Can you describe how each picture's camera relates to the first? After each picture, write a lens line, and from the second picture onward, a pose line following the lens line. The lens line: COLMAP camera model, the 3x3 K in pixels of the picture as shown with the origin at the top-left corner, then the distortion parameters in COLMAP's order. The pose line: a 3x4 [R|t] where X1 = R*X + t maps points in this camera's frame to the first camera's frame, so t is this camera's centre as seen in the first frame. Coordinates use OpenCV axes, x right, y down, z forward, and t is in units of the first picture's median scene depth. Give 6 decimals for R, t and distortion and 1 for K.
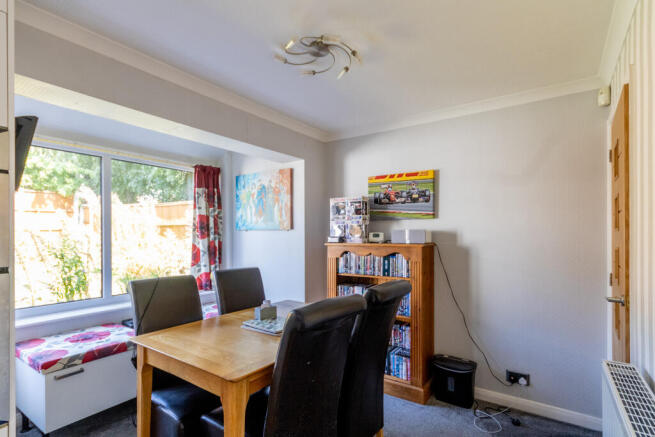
lens RADIAL K [[314.3, 0, 327.9], [0, 314.3, 232.9], [0, 0, 1]] dist [0.000227, 0.000139]
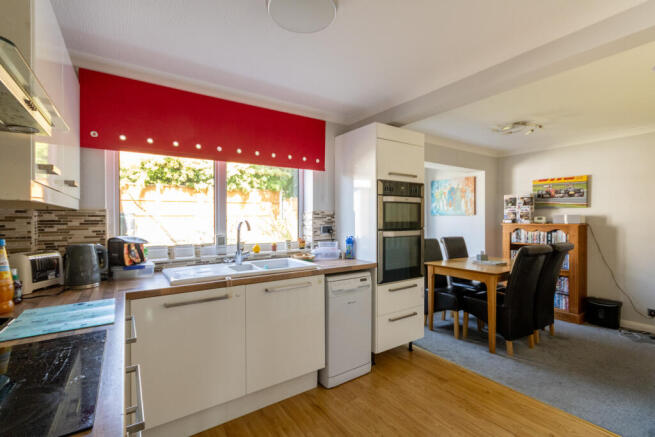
lens RADIAL K [[297.9, 0, 327.5], [0, 297.9, 218.5], [0, 0, 1]] dist [0.001064, 0.000400]
pose [[0.933379, 0.002785, -0.358882, -0.287963], [-0.002412, 0.999996, 0.001488, 0.008024], [0.358885, -0.000524, 0.933382, -0.723281]]
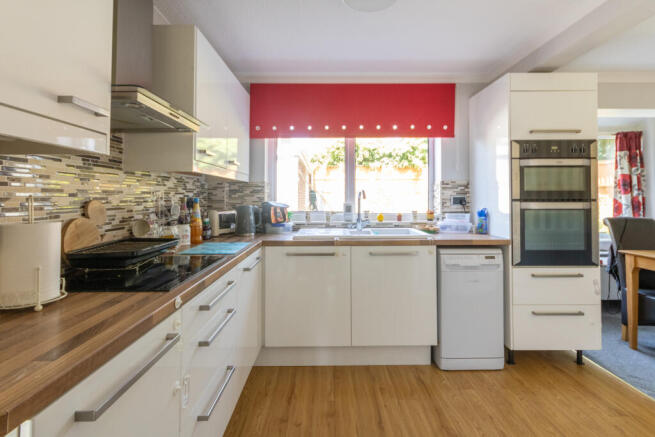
lens RADIAL K [[305.7, 0, 328.1], [0, 305.7, 187.8], [0, 0, 1]] dist [0.001432, 0.000261]
pose [[0.574294, -0.020012, -0.818404, -0.117582], [-0.002502, 0.999654, -0.026200, 0.031399], [0.818645, 0.017094, 0.574045, -0.658120]]
